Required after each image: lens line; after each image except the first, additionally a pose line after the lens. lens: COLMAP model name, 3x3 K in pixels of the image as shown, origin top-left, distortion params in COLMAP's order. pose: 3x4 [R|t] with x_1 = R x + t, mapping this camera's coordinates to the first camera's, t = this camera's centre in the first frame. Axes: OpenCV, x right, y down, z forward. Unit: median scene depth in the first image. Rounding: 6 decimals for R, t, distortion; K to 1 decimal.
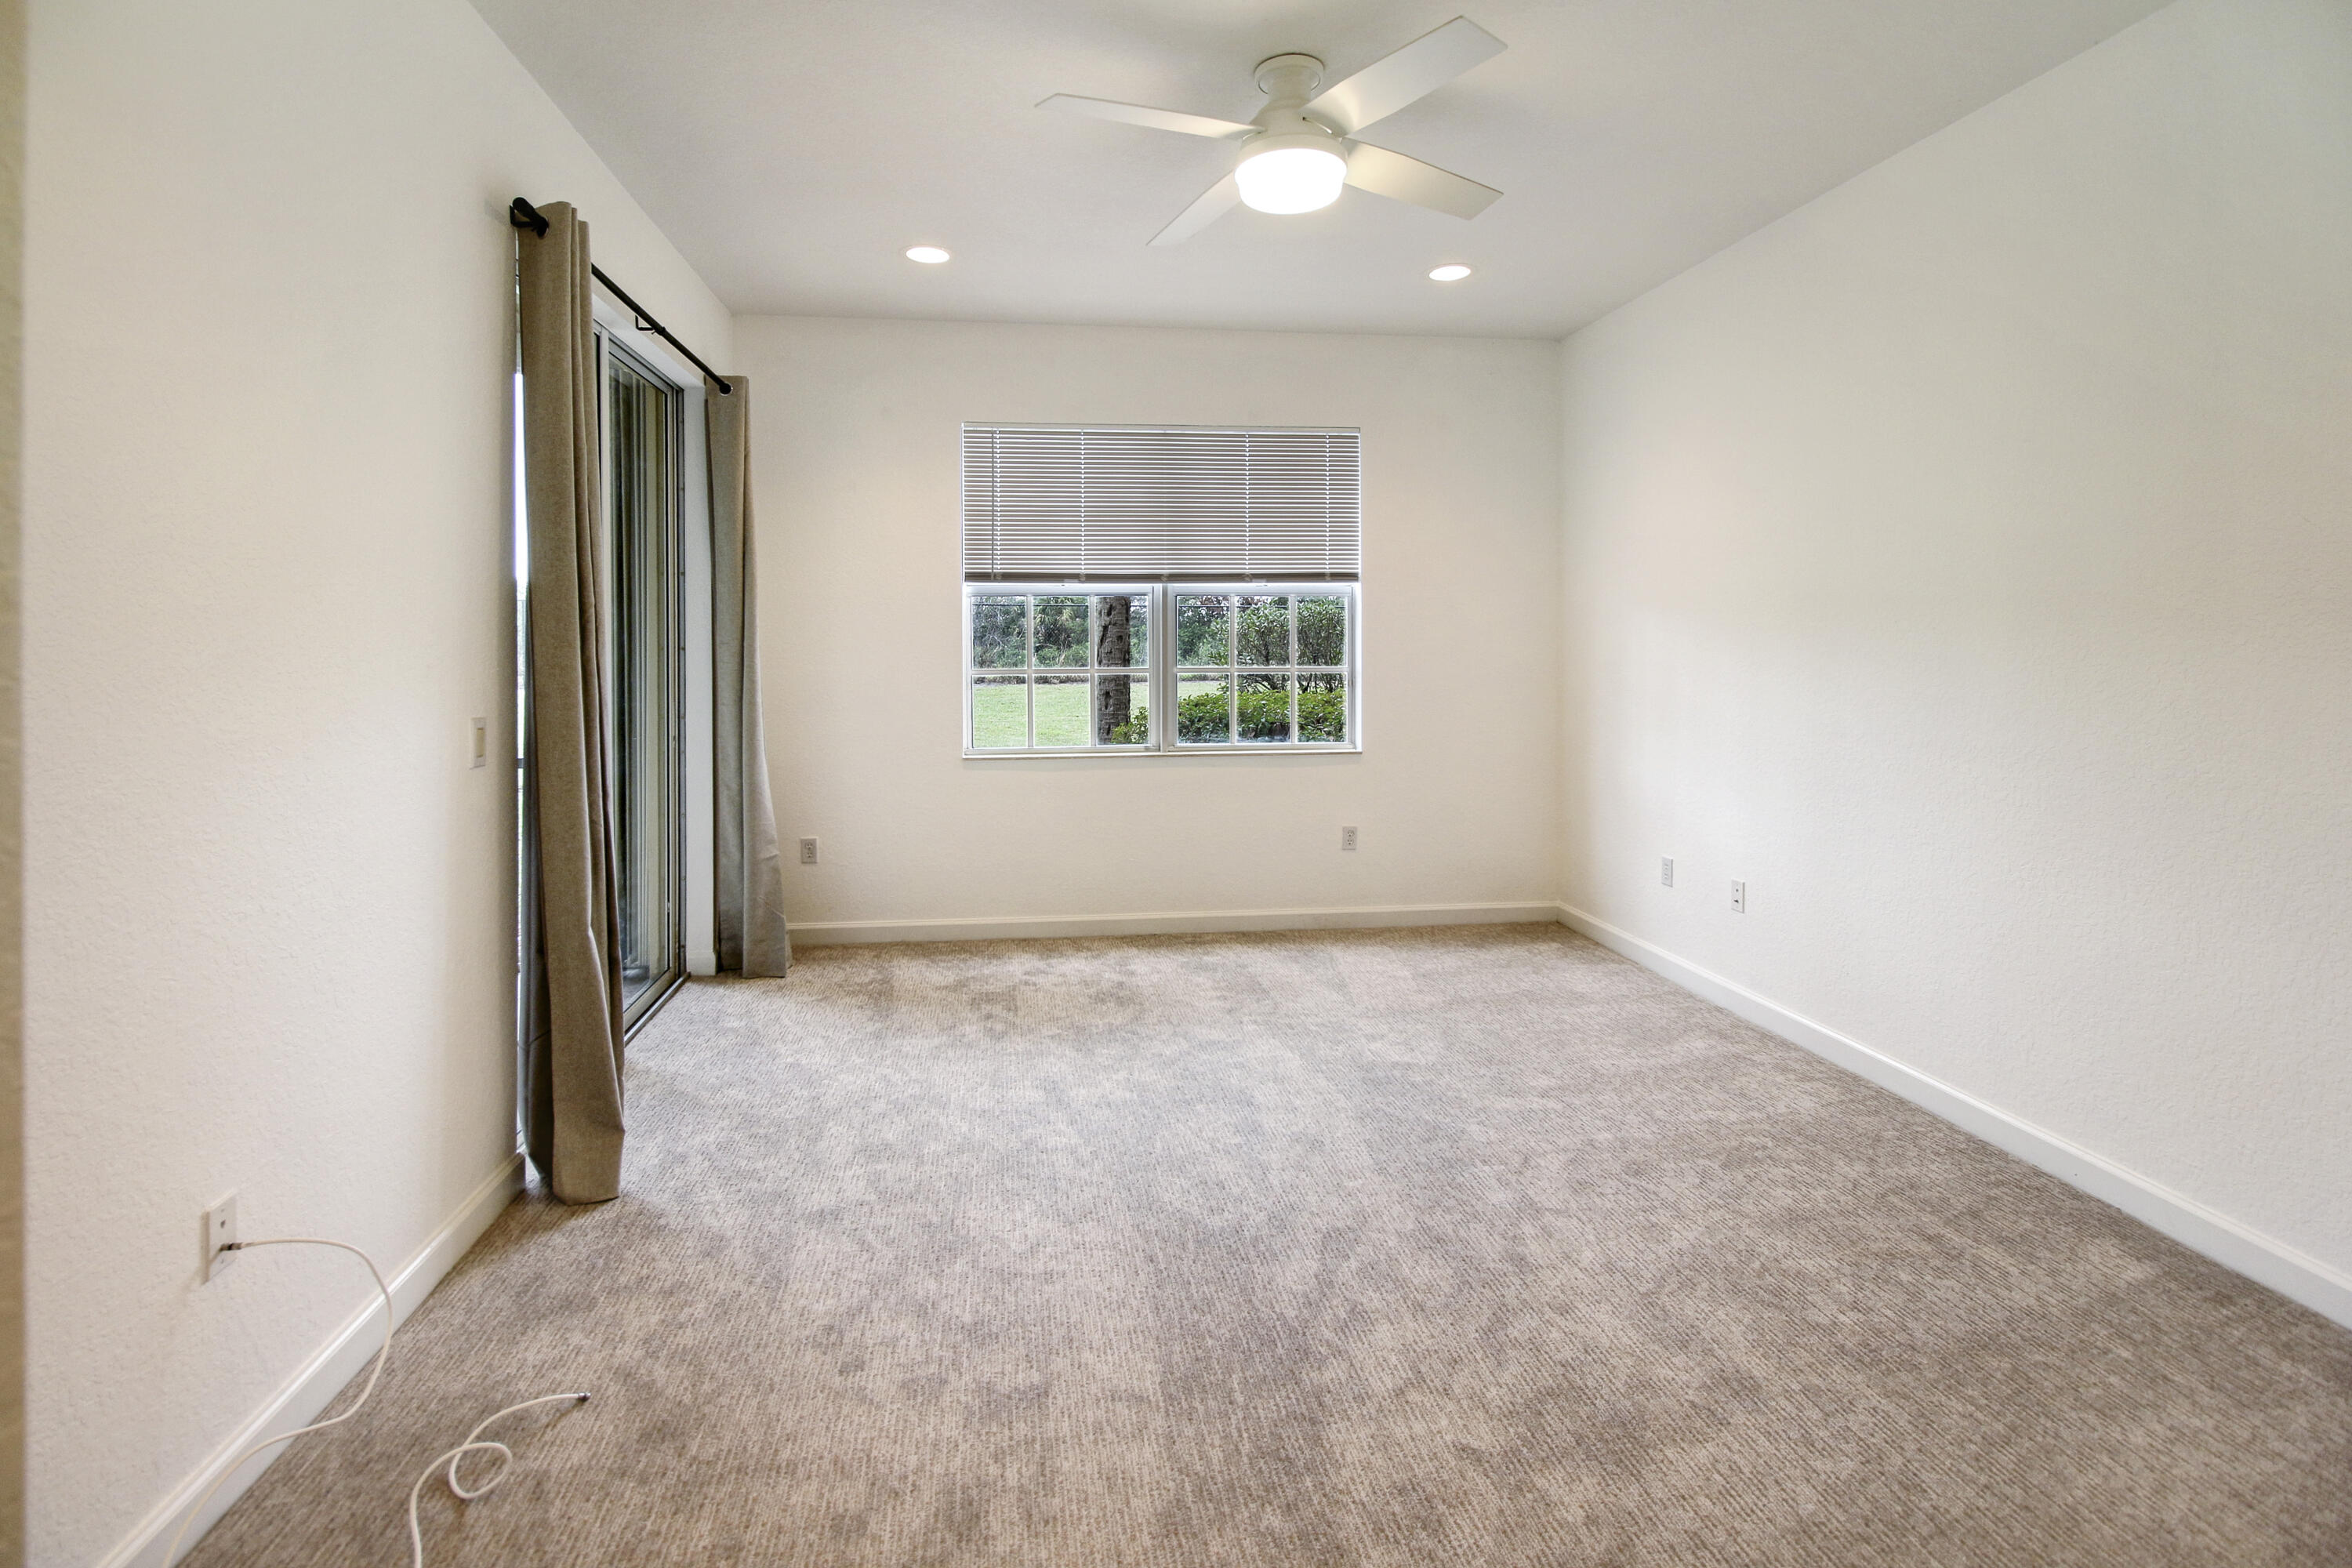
lens RADIAL K [[1151.0, 0, 1170.0], [0, 1151.0, 678.1], [0, 0, 1]] dist [0.000973, 0.000039]
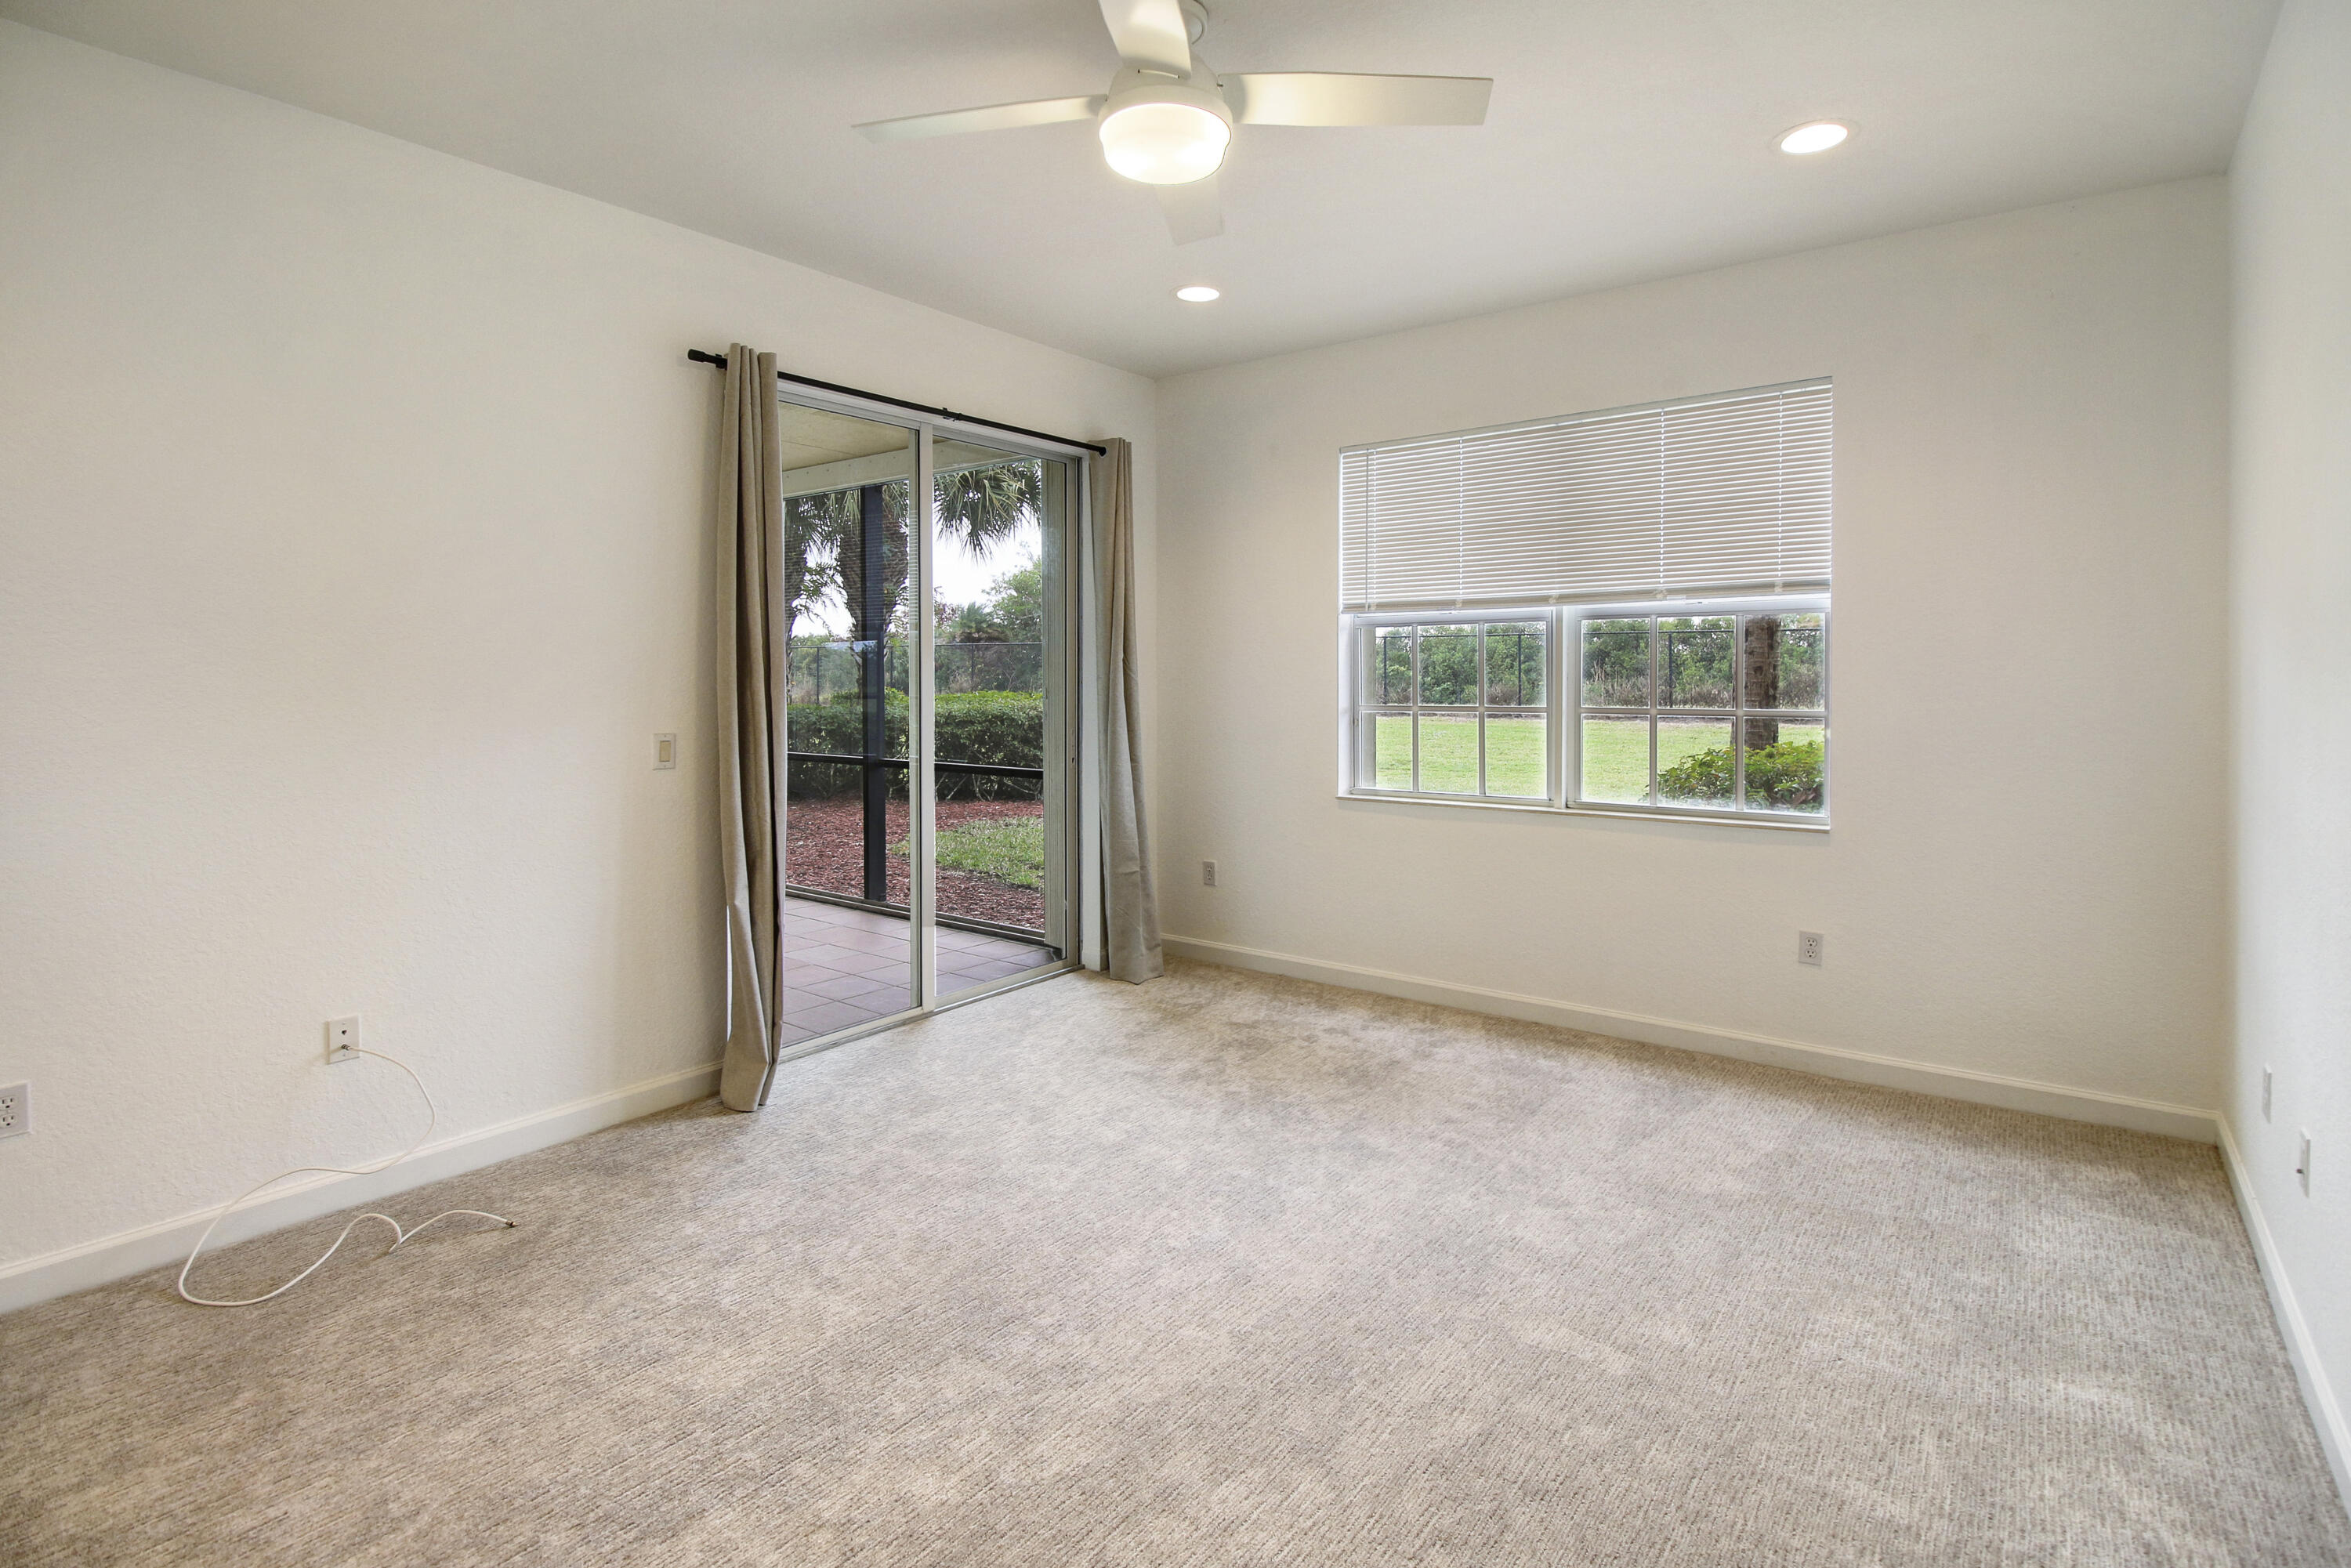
lens RADIAL K [[1159.0, 0, 1178.2], [0, 1159.0, 693.0], [0, 0, 1]] dist [0.014244, -0.000391]
pose [[0.711108, 0.009793, -0.703015, 0.434868], [-0.018519, 0.999817, -0.004806, -0.010761], [0.702839, 0.016437, 0.711159, 0.228758]]
